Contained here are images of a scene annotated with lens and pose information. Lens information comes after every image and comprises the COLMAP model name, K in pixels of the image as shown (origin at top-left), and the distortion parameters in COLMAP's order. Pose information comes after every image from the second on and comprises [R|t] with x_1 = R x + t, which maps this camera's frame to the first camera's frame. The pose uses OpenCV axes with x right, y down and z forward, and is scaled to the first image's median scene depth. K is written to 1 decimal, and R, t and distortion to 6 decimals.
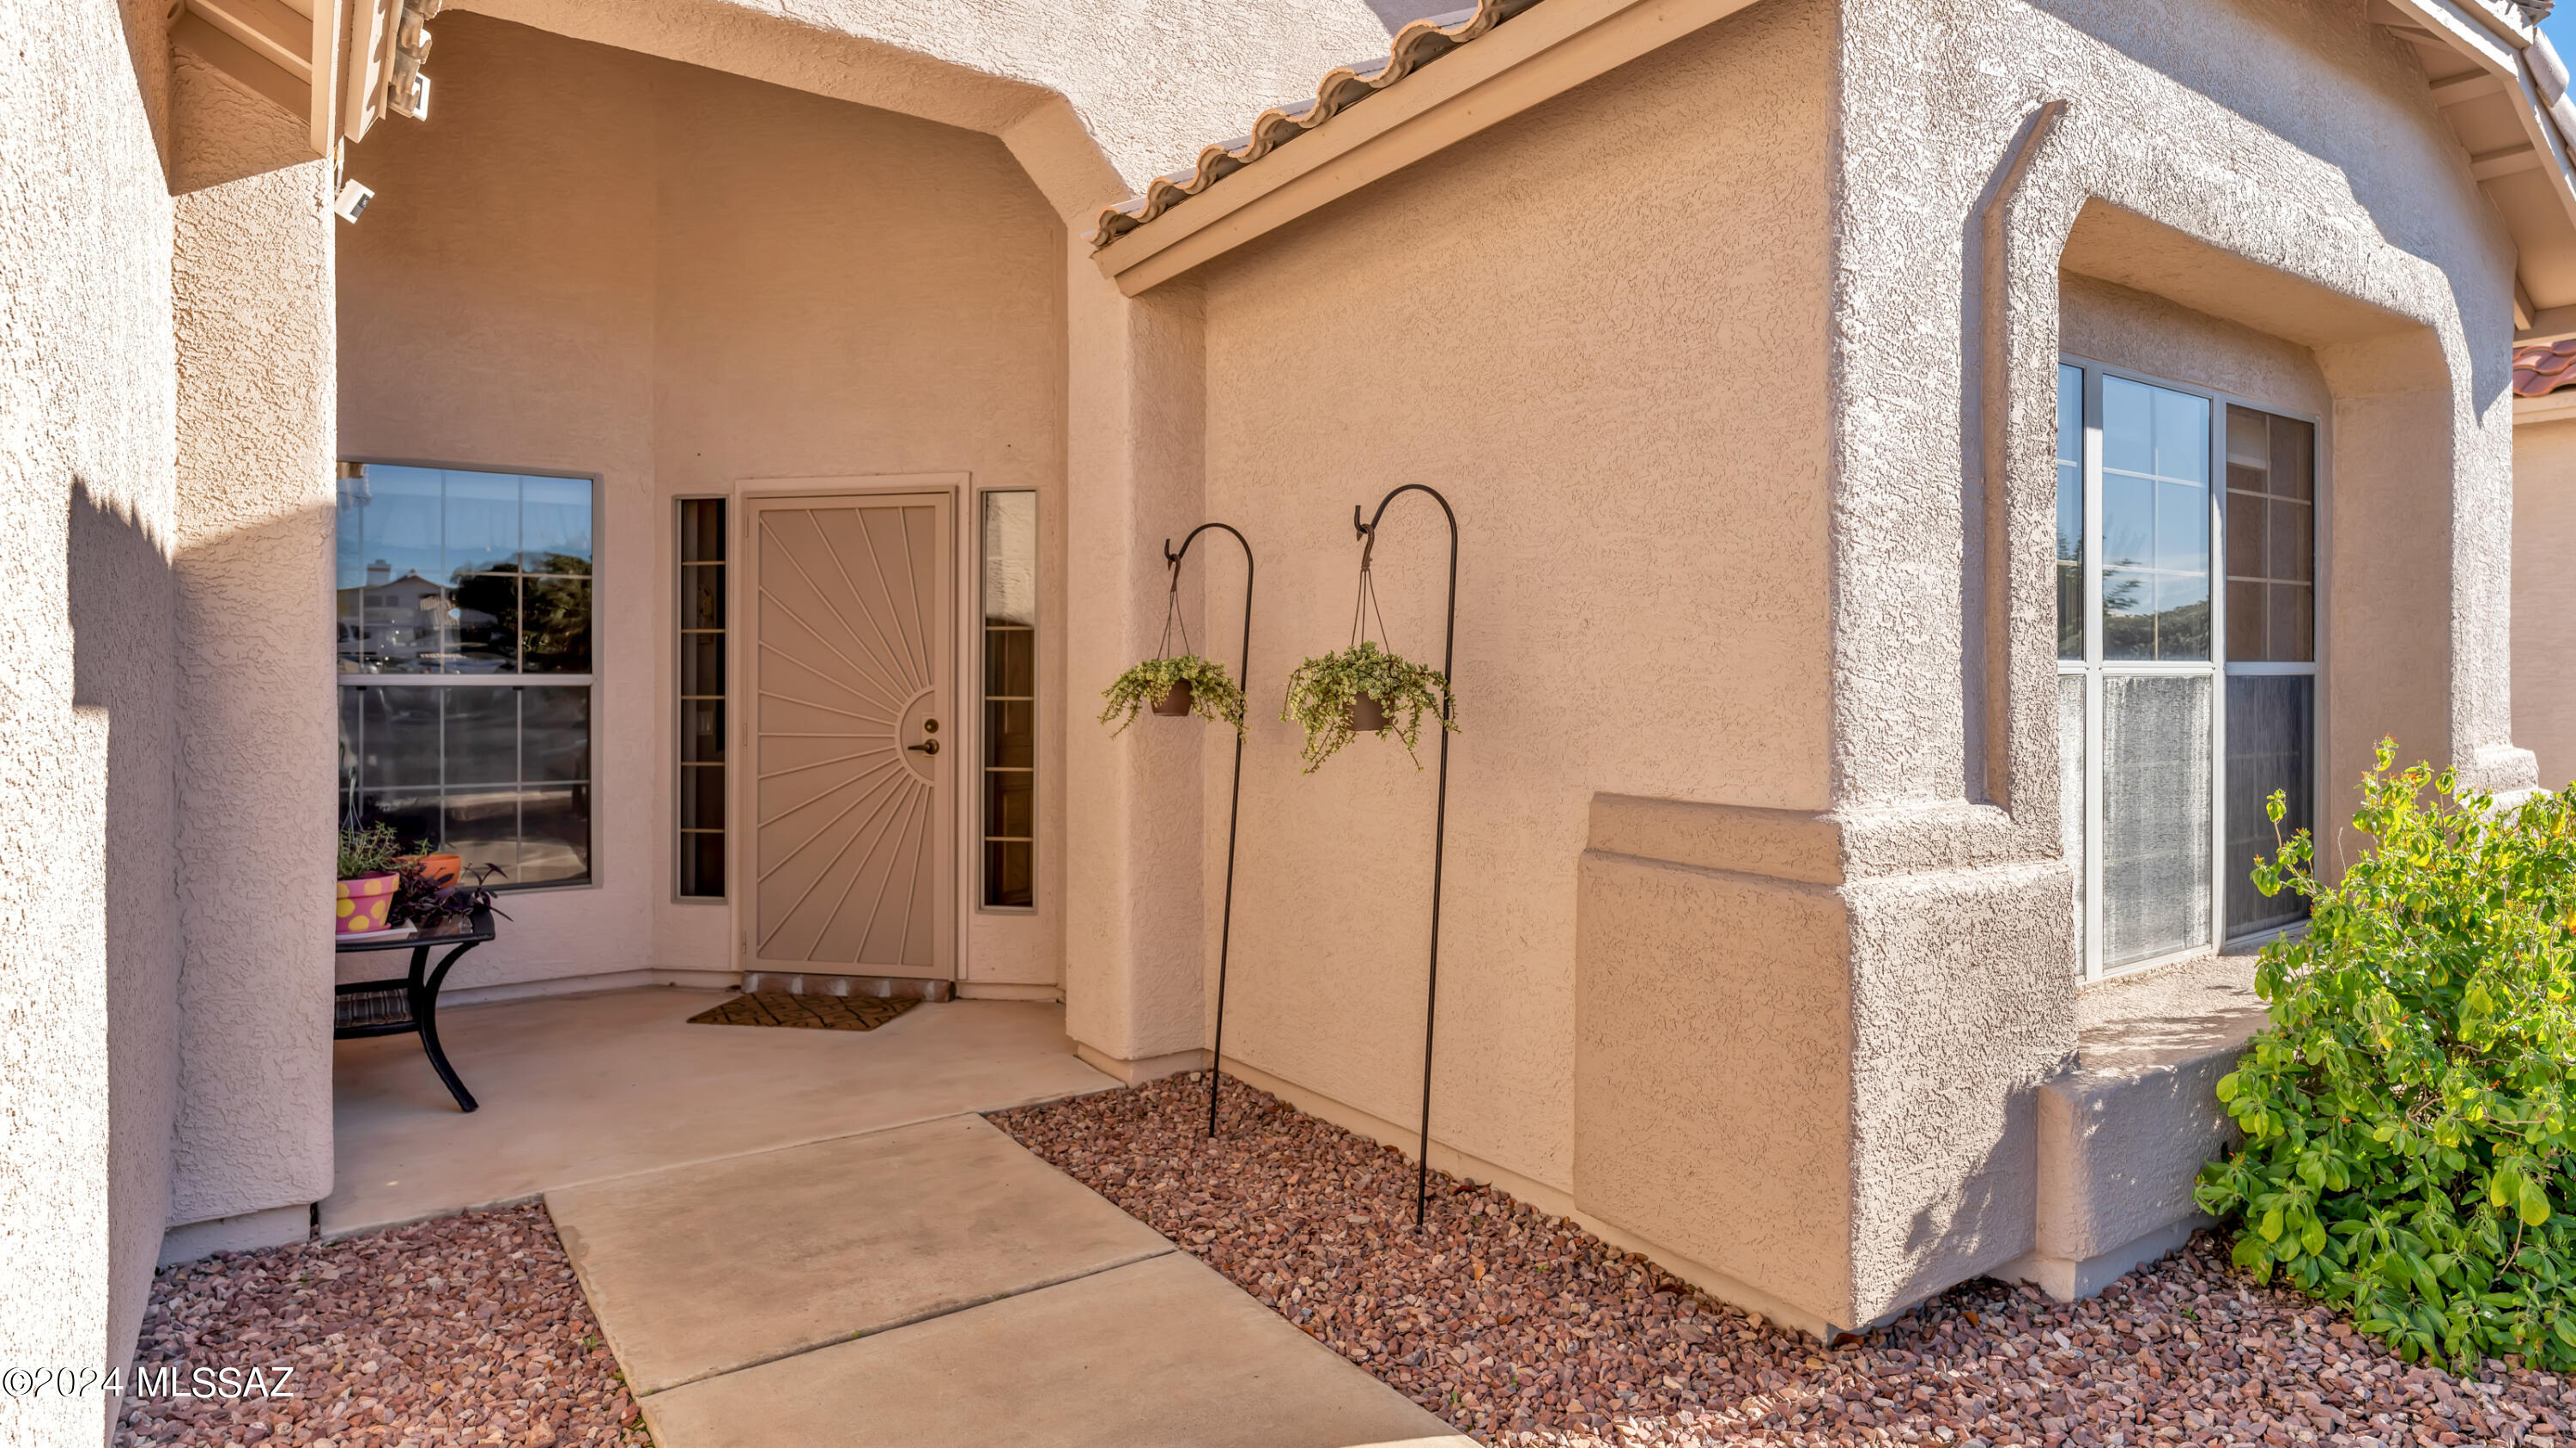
lens RADIAL K [[1358.0, 0, 1279.9], [0, 1358.0, 717.1], [0, 0, 1]] dist [-0.006345, -0.000133]
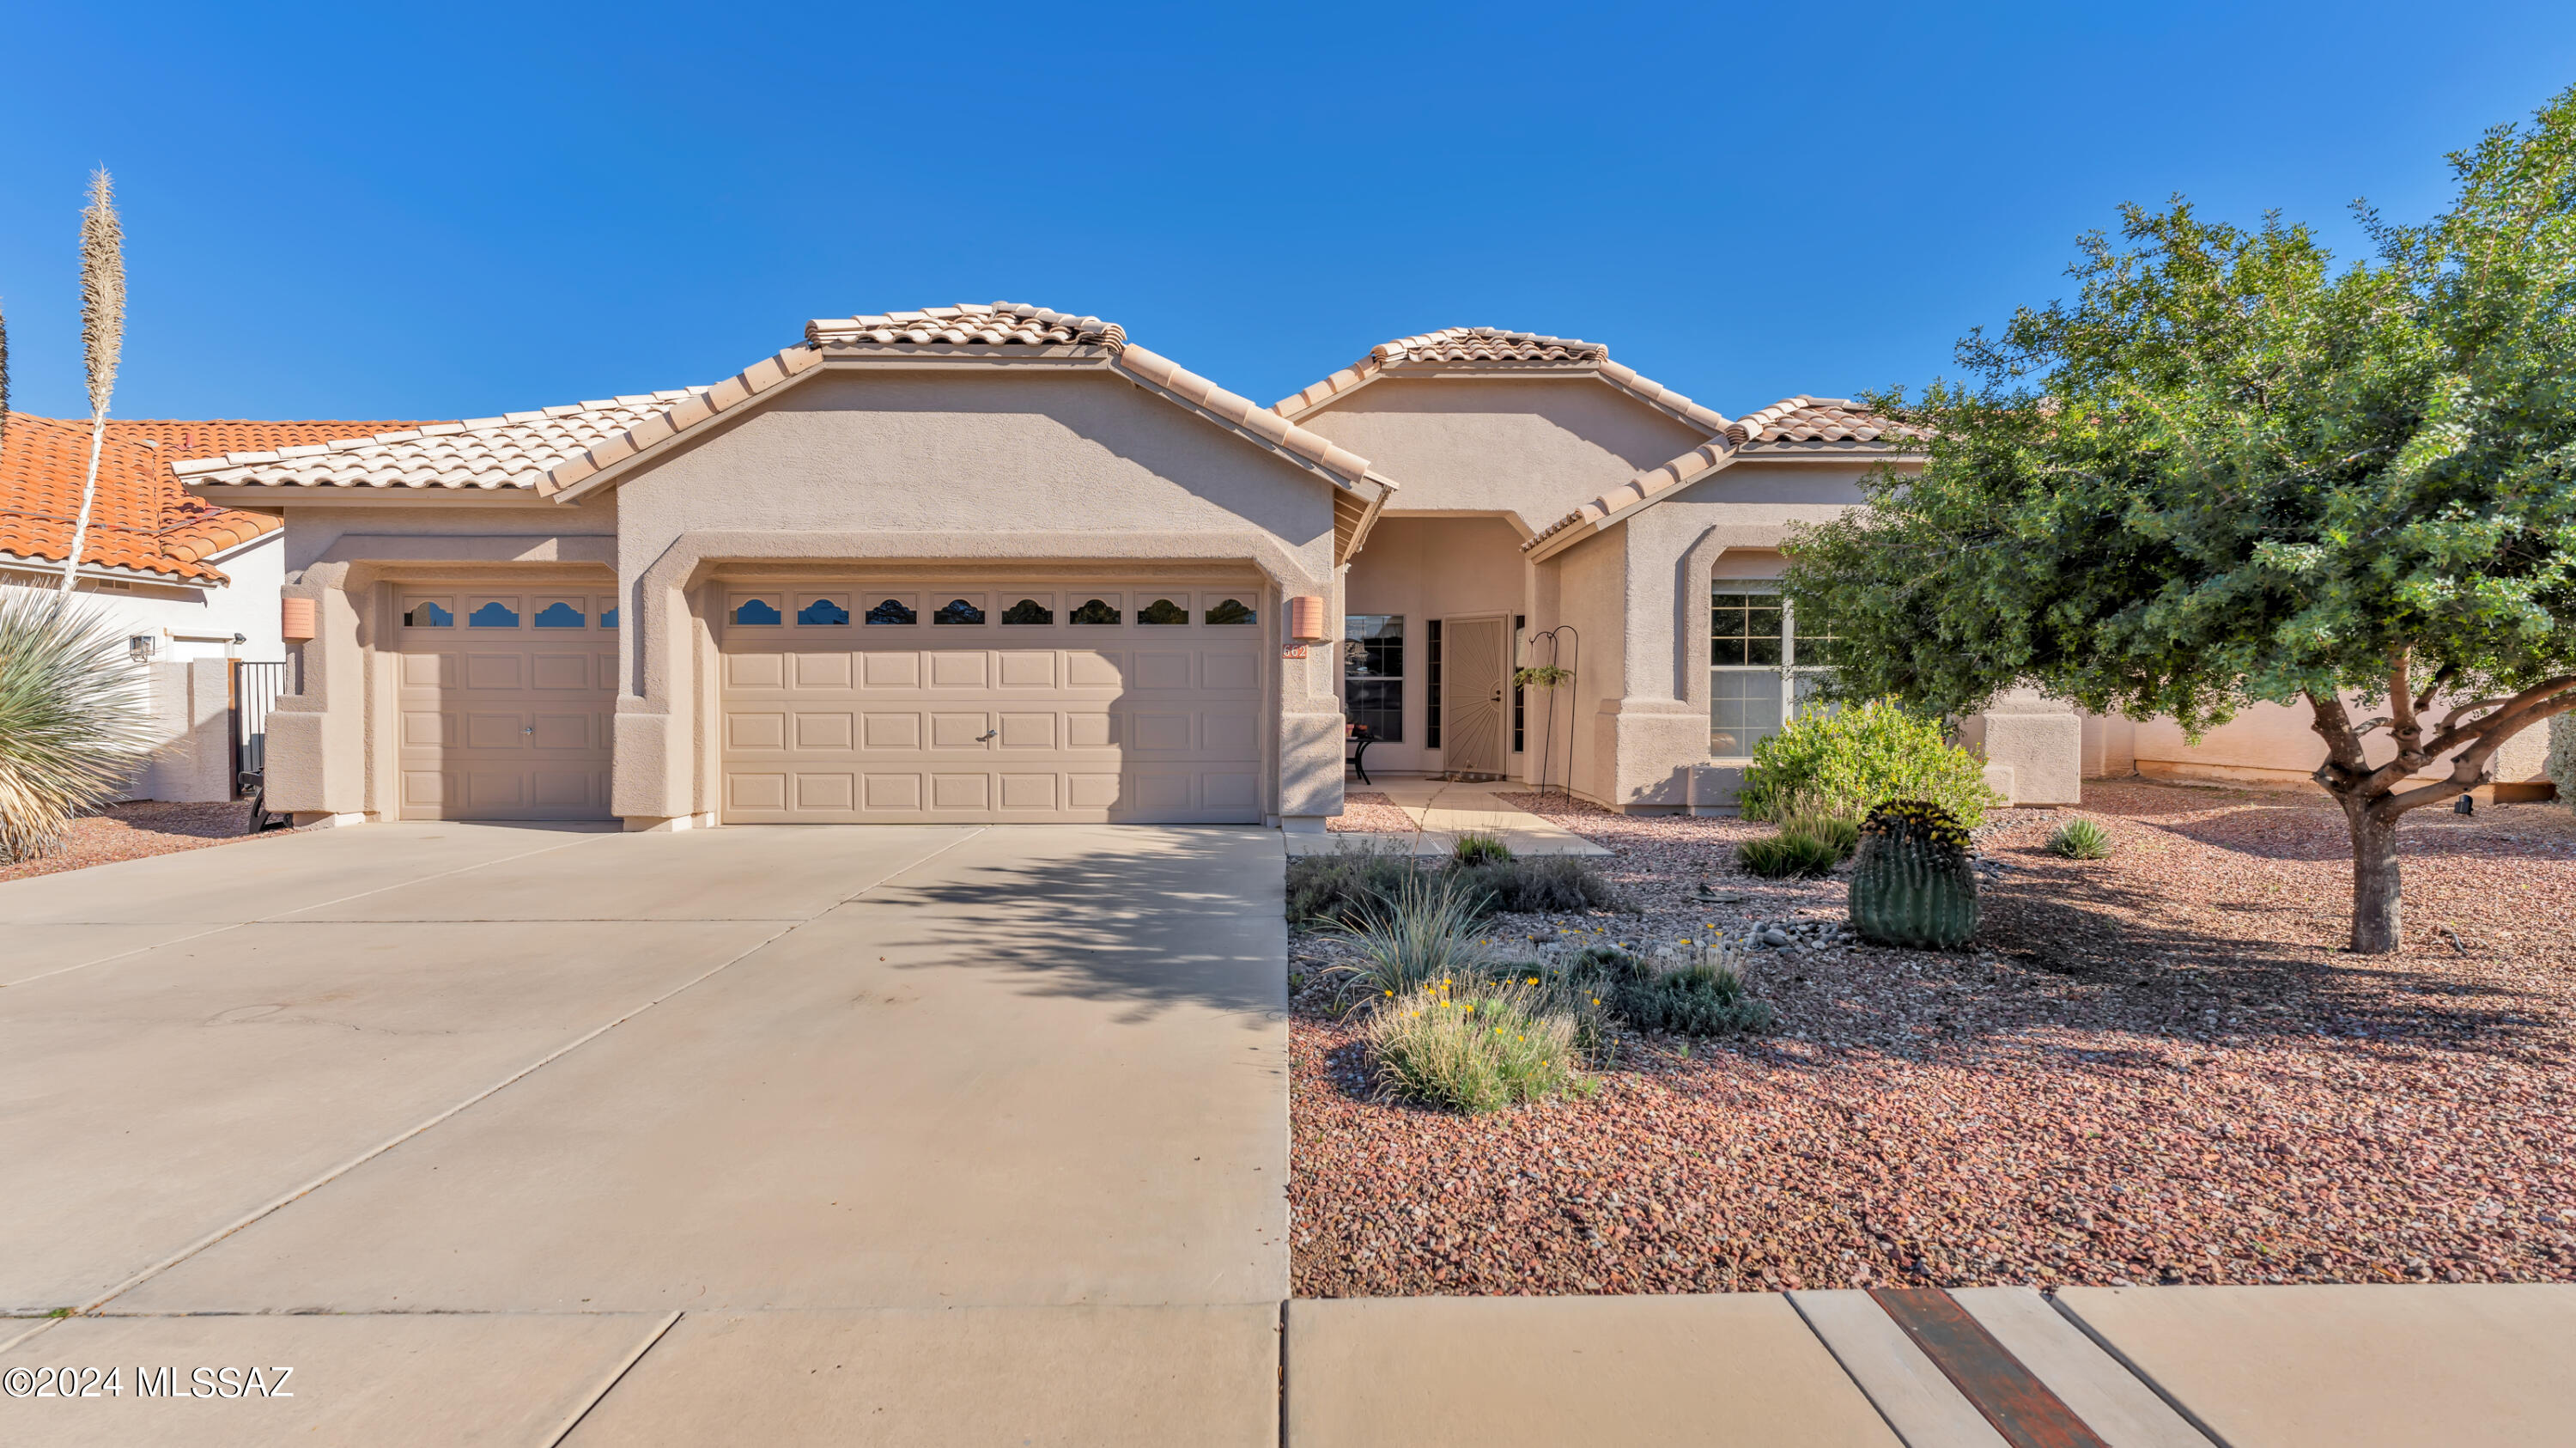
lens RADIAL K [[1116.2, 0, 1307.7], [0, 1116.2, 725.0], [0, 0, 1]] dist [0.001565, -0.001062]
pose [[0.827213, 0.016516, -0.561646, 1.467830], [-0.016551, 0.999850, 0.005026, 0.138627], [0.561645, 0.005138, 0.827363, -2.436025]]
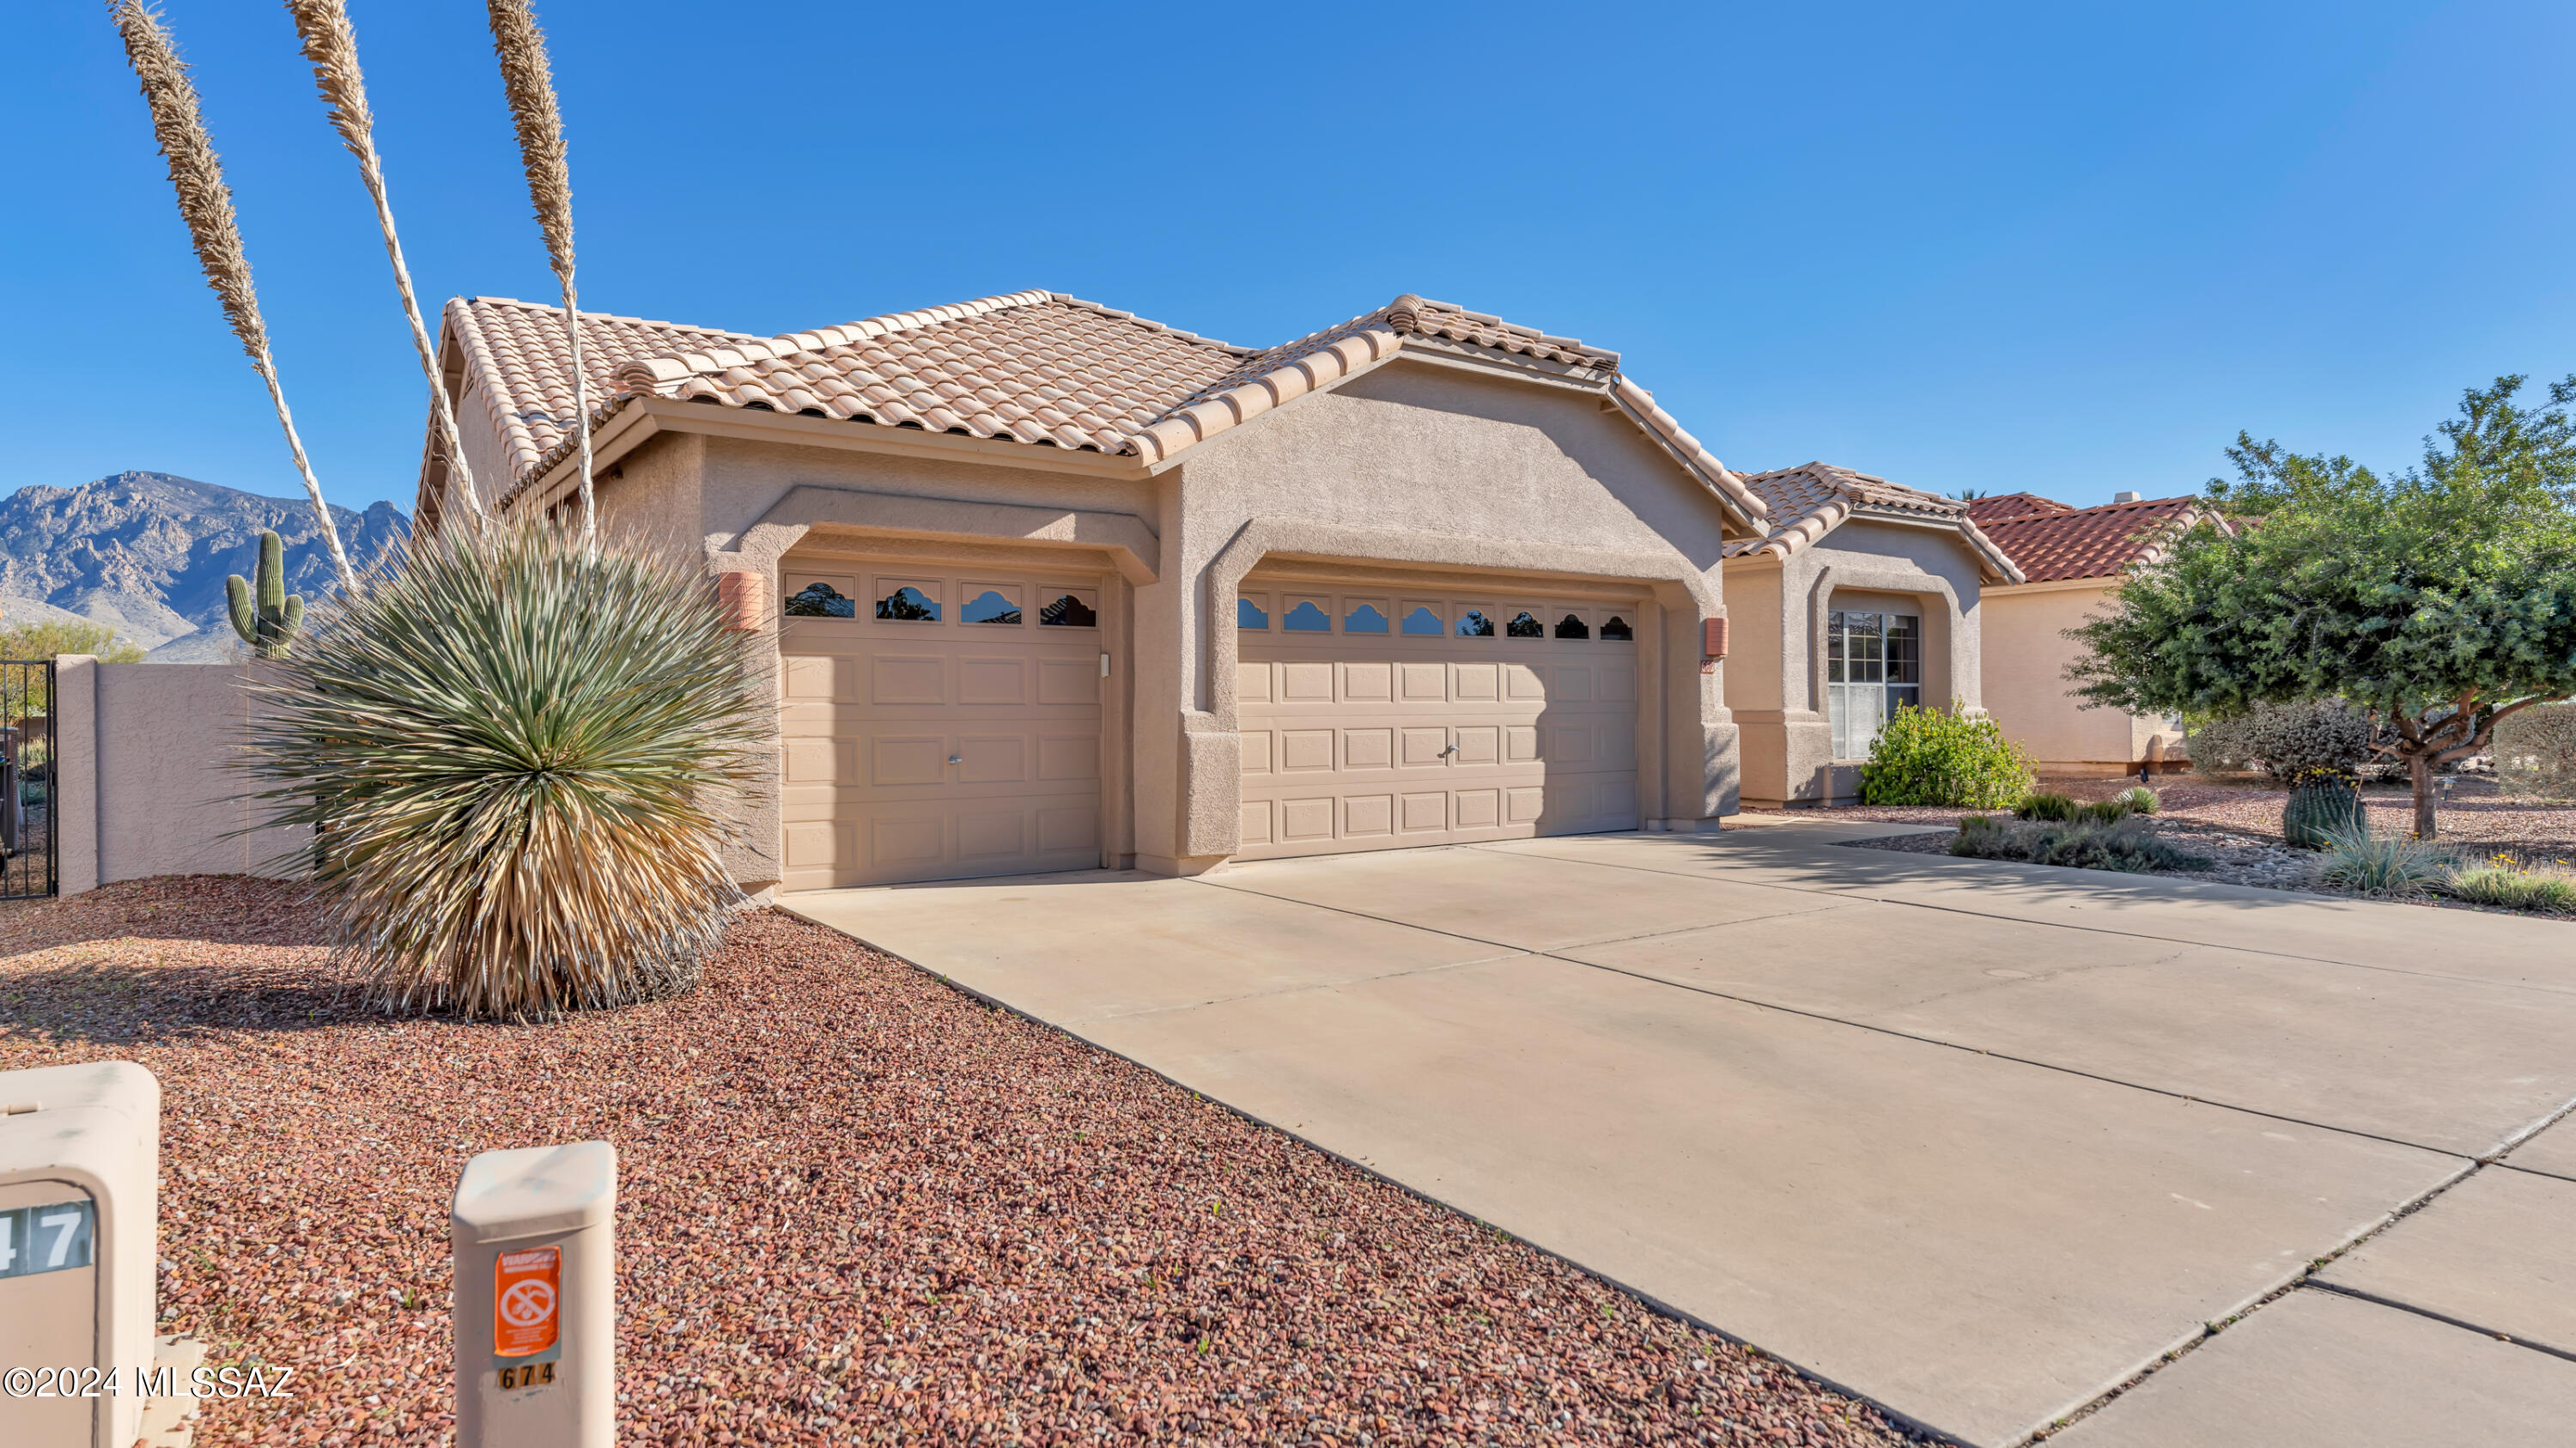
lens RADIAL K [[1422.4, 0, 1268.4], [0, 1422.4, 717.2], [0, 0, 1]] dist [-0.002277, -0.001507]
pose [[0.999873, -0.005451, 0.014981, -1.531017], [0.005782, 0.999738, -0.022165, 0.187862], [-0.014856, 0.022249, 0.999642, -4.111054]]
